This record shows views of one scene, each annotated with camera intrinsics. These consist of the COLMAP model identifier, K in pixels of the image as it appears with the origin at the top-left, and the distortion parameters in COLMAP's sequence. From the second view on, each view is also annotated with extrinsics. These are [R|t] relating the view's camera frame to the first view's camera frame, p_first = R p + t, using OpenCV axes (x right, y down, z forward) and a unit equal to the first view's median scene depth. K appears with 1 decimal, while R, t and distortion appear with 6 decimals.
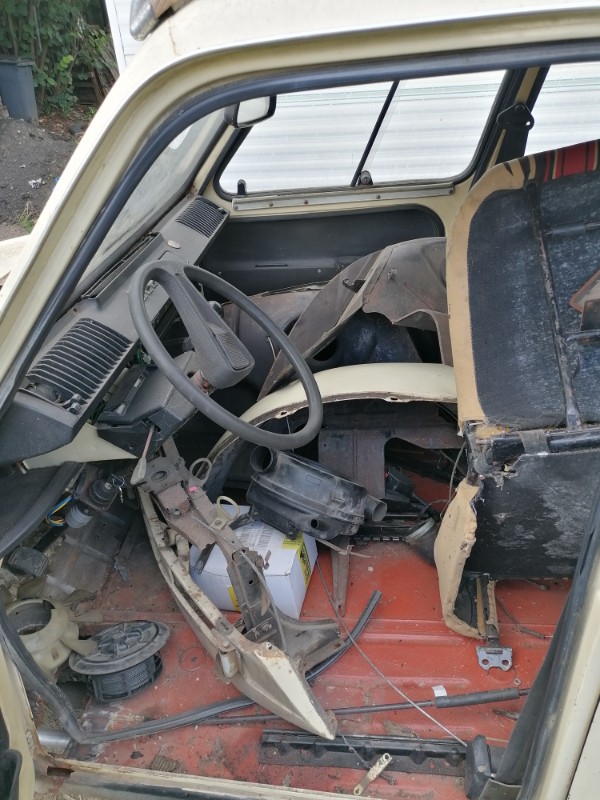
lens RADIAL K [[605.7, 0, 300.0], [0, 605.7, 400.0], [0, 0, 1]] dist [0.008215, 0.003743]
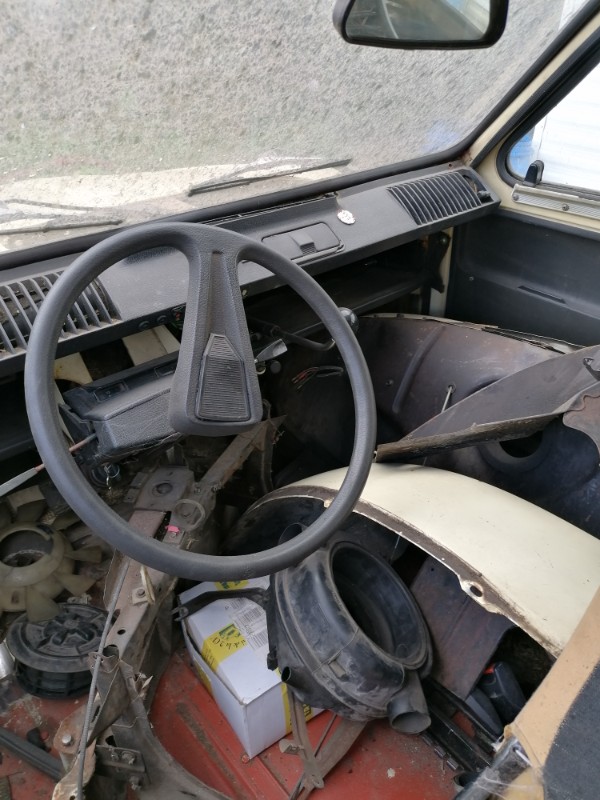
lens RADIAL K [[605.7, 0, 300.0], [0, 605.7, 400.0], [0, 0, 1]] dist [0.008215, 0.003743]
pose [[0.729539, 0.446052, -0.518470, 0.211434], [-0.416122, 0.891092, 0.181103, -0.162829], [0.542785, 0.083625, 0.835698, 0.372856]]
